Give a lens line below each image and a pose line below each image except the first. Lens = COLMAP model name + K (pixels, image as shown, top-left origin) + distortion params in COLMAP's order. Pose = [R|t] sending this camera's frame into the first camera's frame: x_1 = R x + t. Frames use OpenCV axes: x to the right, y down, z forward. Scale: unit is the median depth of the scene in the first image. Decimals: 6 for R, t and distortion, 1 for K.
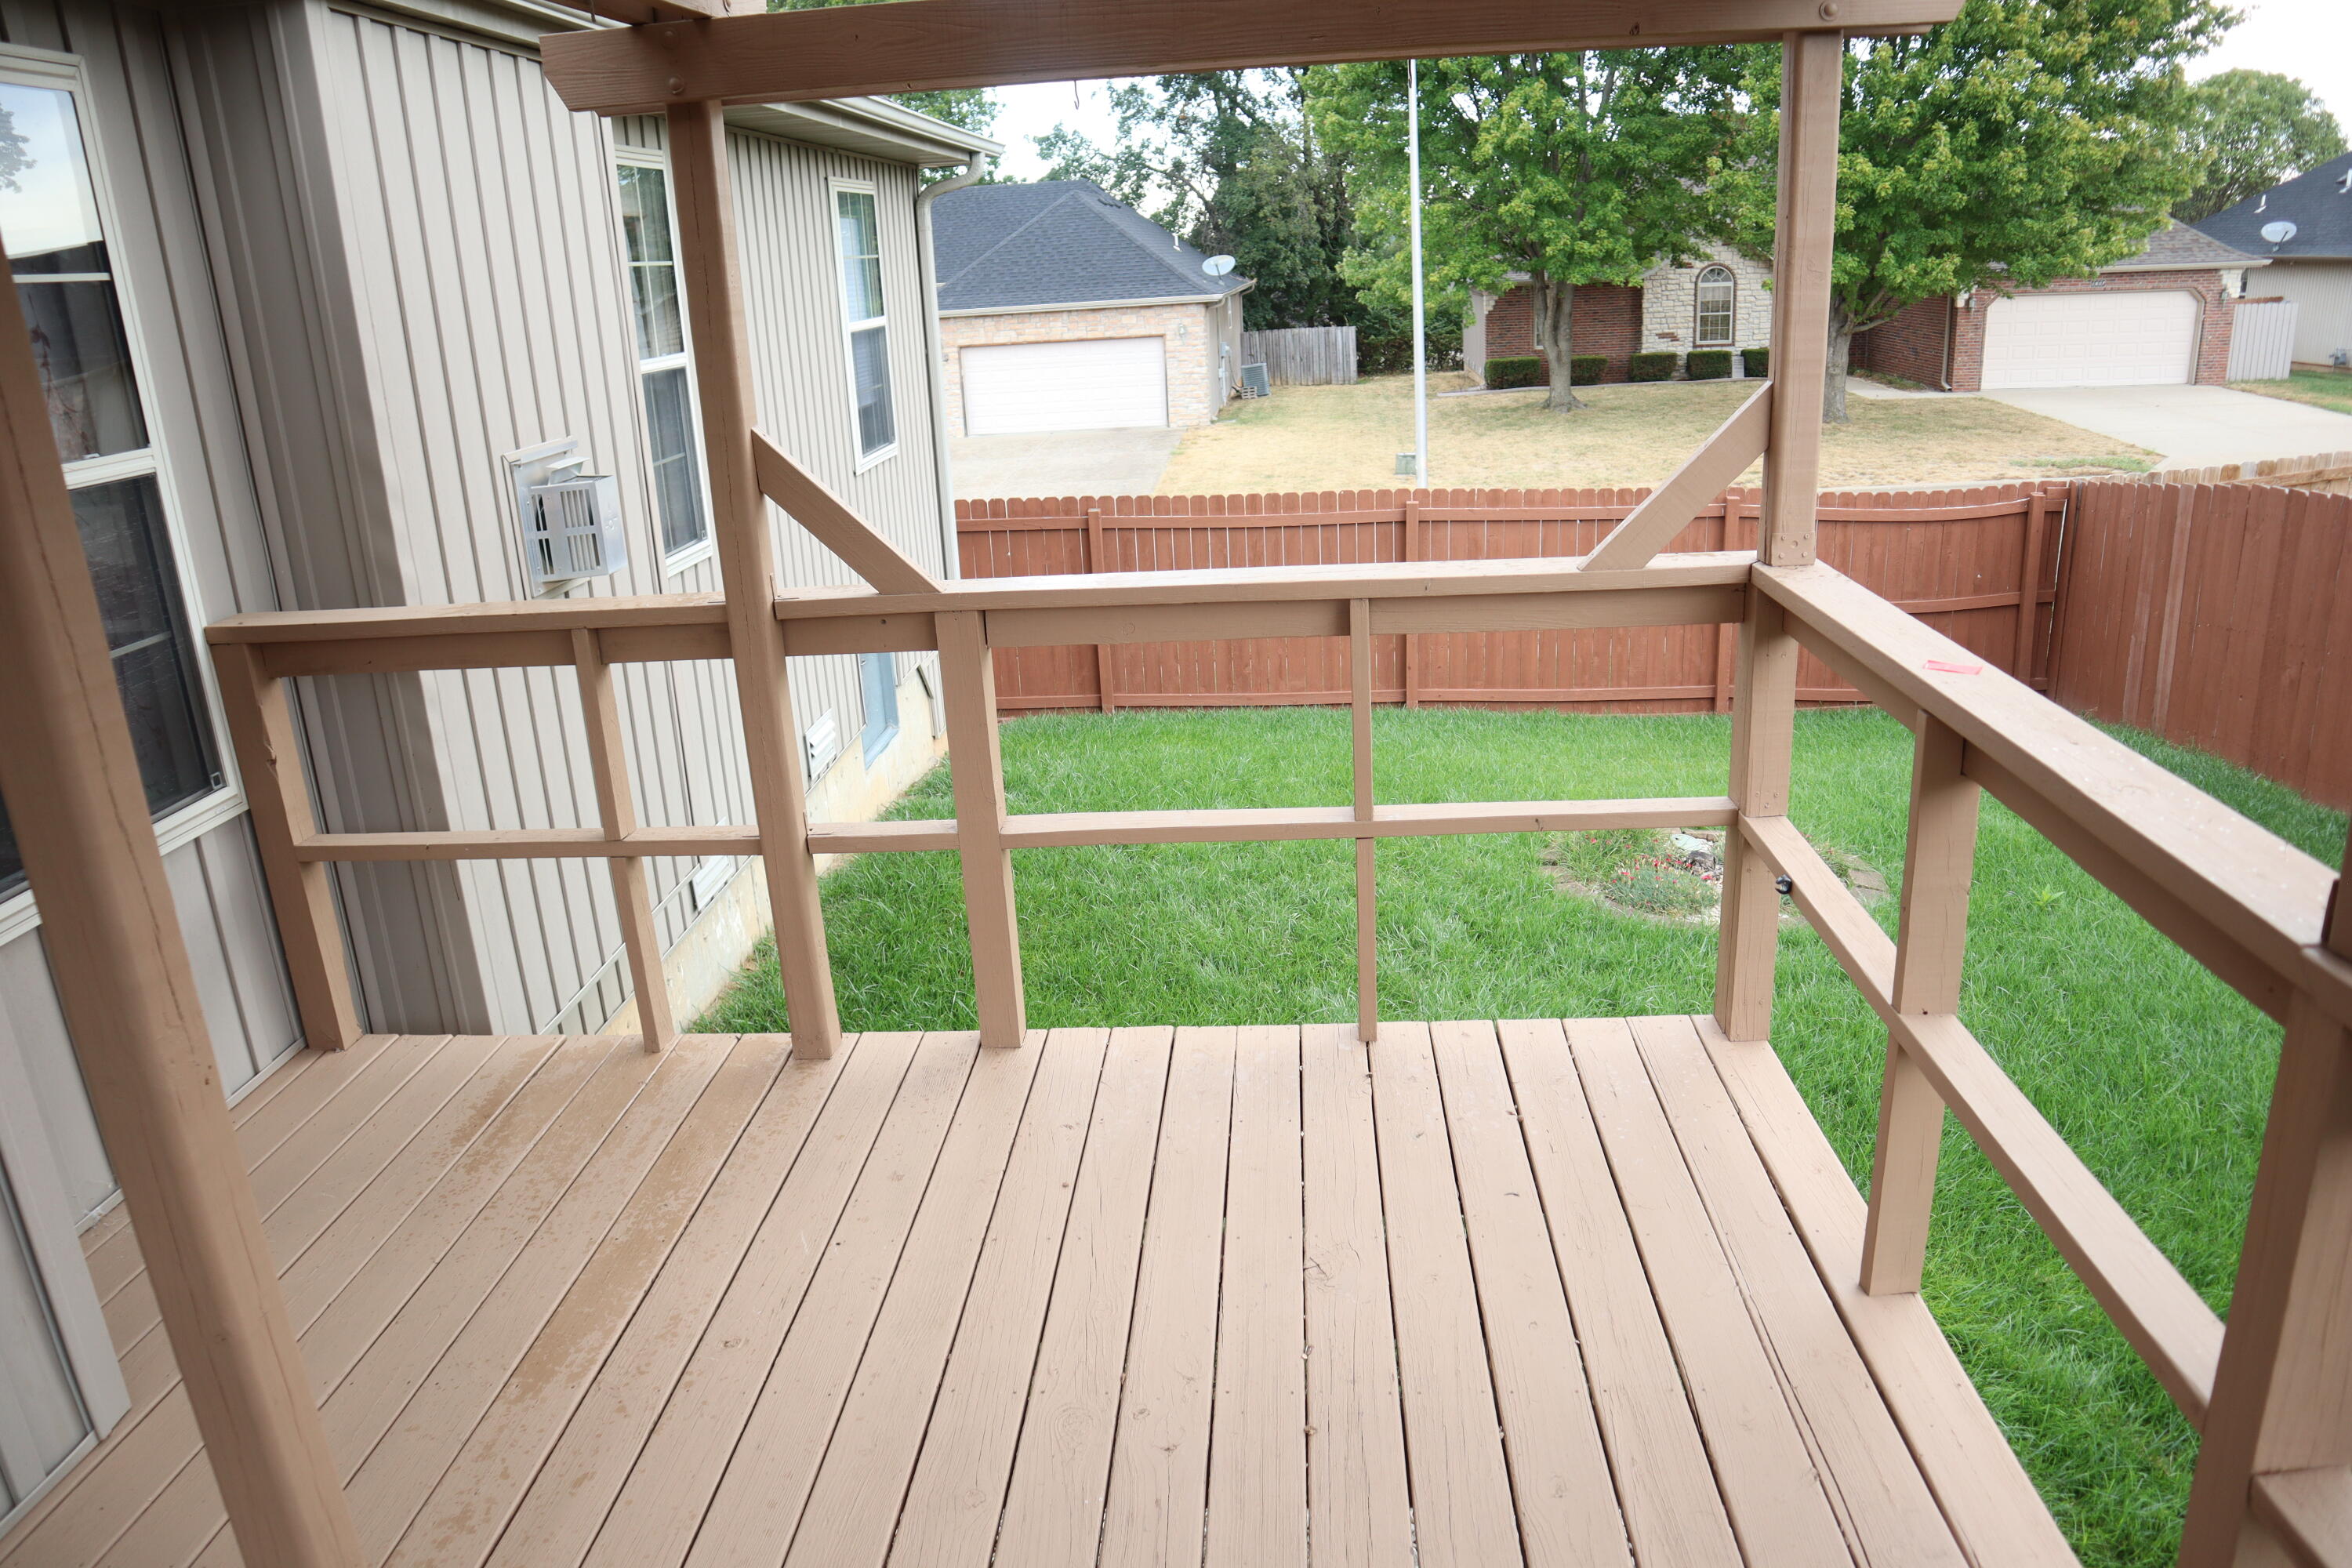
lens RADIAL K [[1625.7, 0, 1180.0], [0, 1625.7, 790.1], [0, 0, 1]] dist [-0.129948, 0.075921]
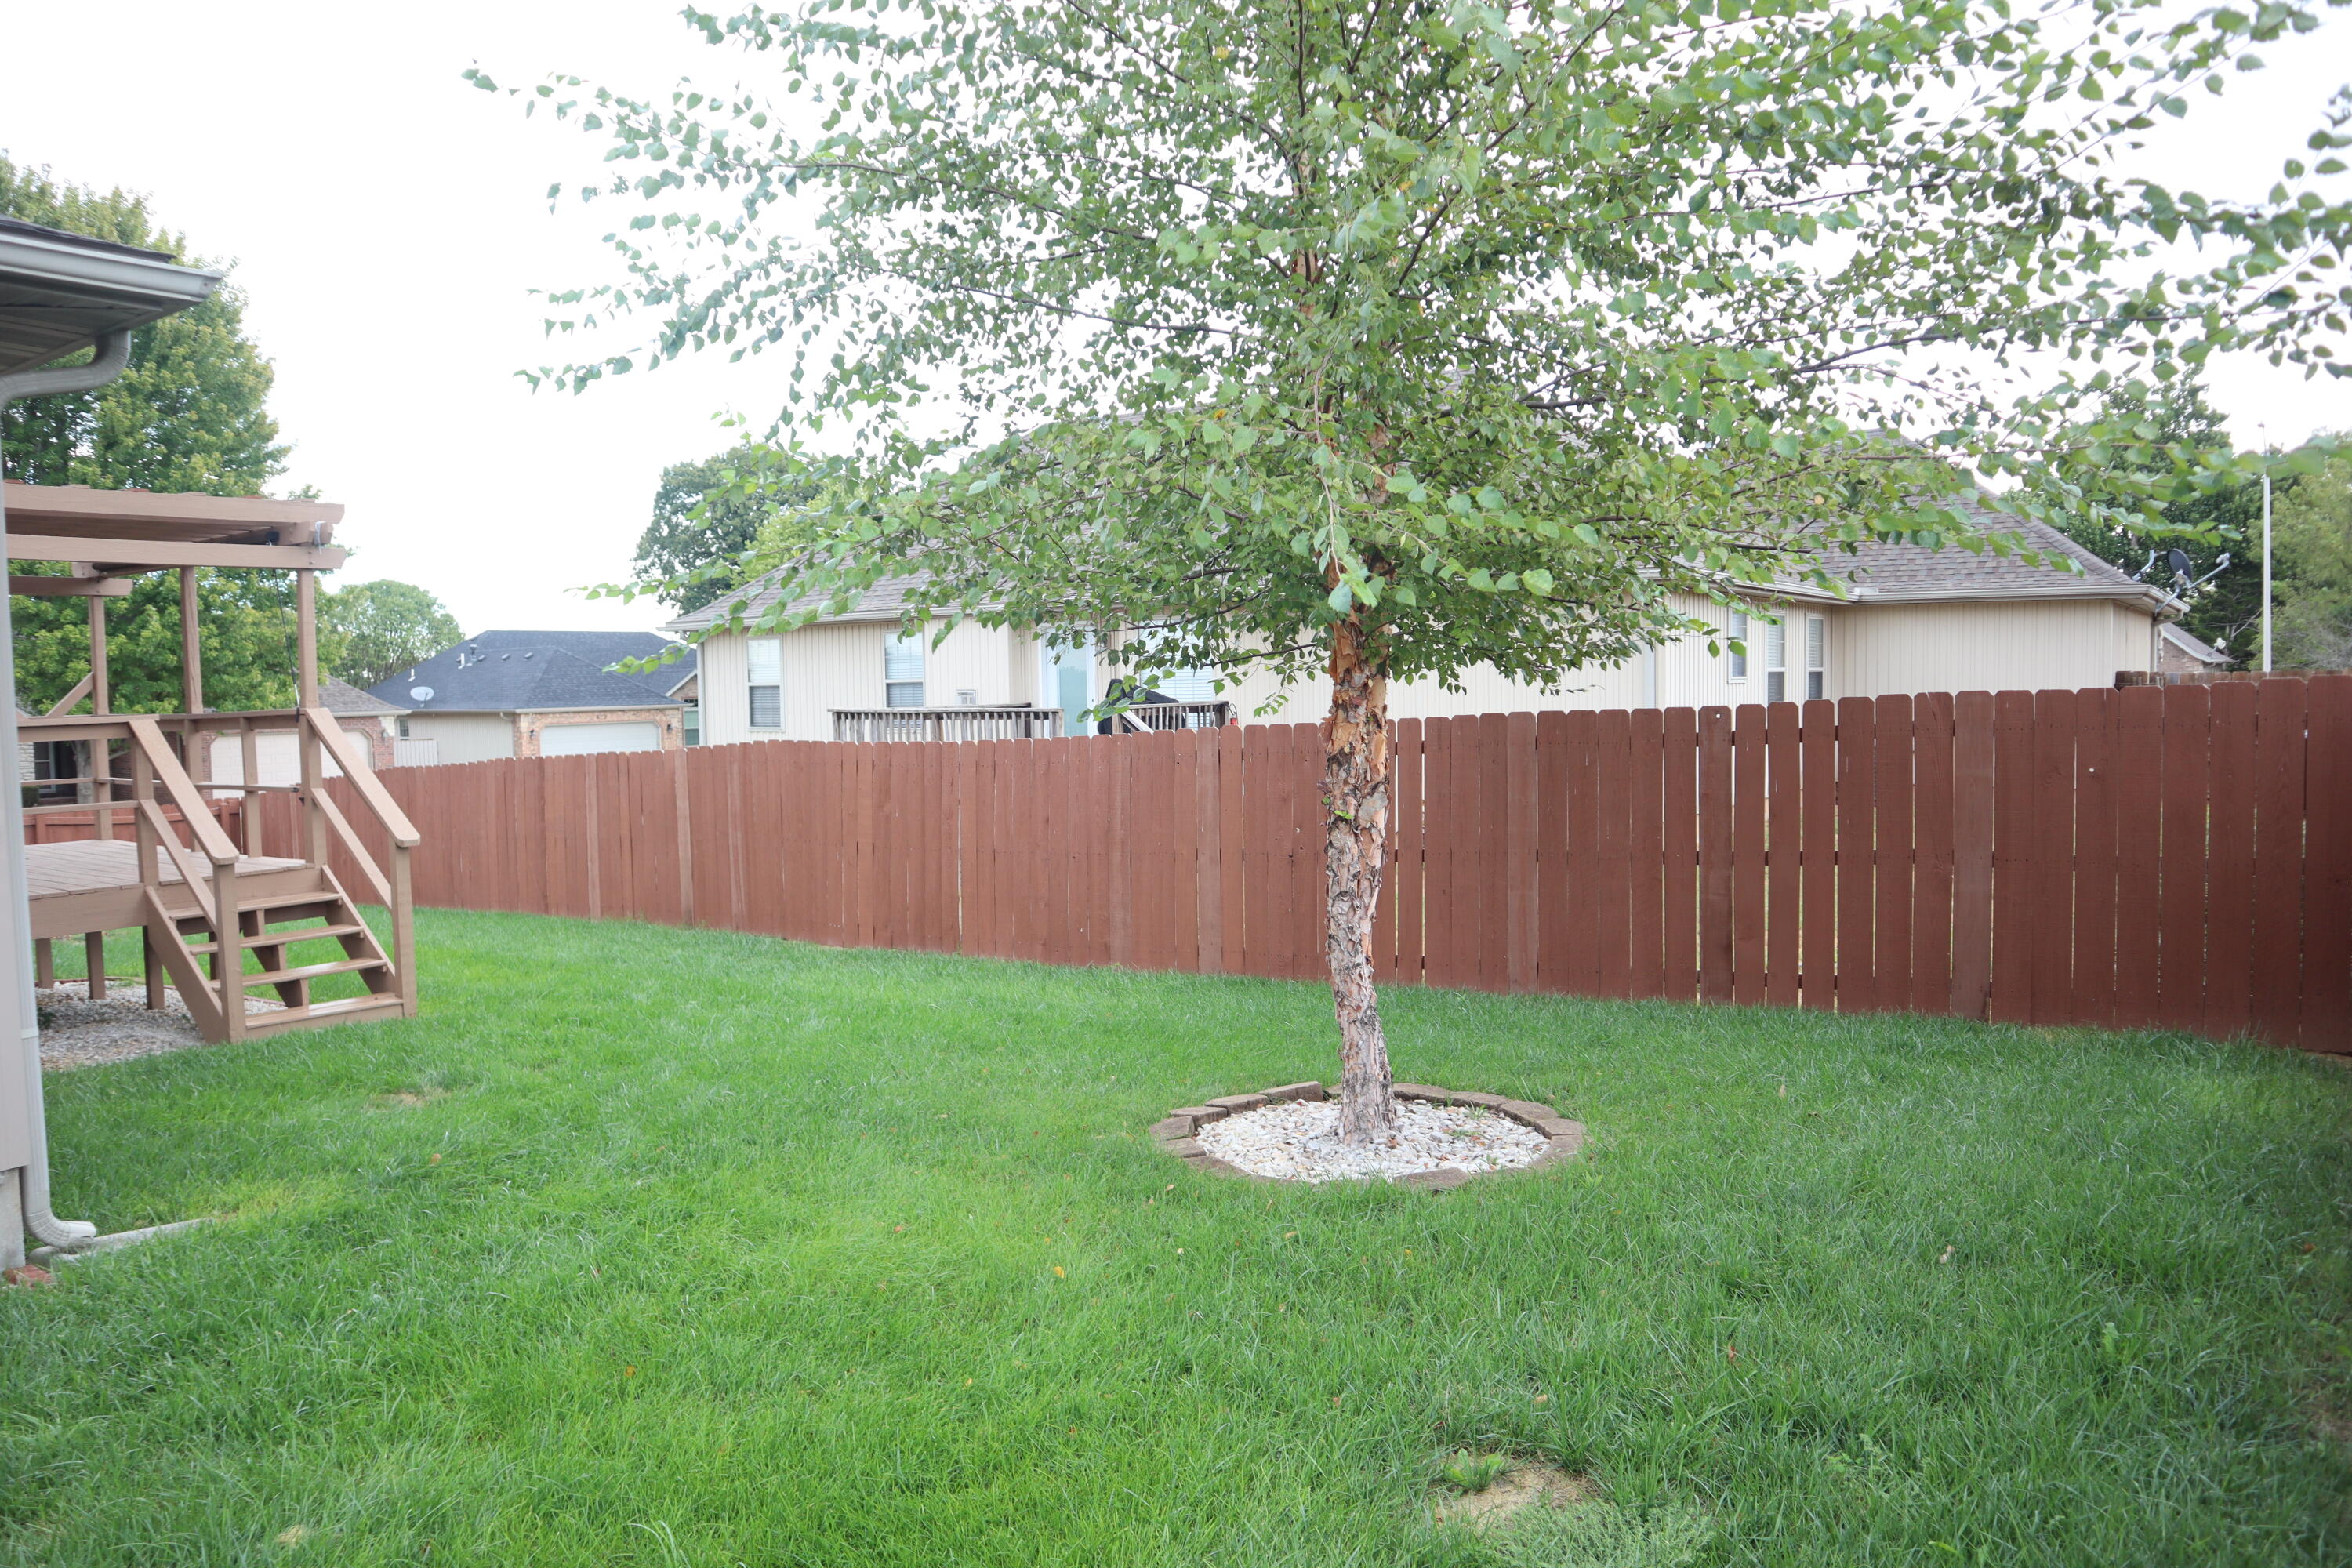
lens RADIAL K [[1625.7, 0, 1180.0], [0, 1625.7, 790.1], [0, 0, 1]] dist [-0.129948, 0.075921]
pose [[0.541815, 0.000582, 0.840498, -0.168536], [0.239488, 0.958439, -0.155046, 0.153608], [-0.805656, 0.285295, 0.519157, -0.385581]]
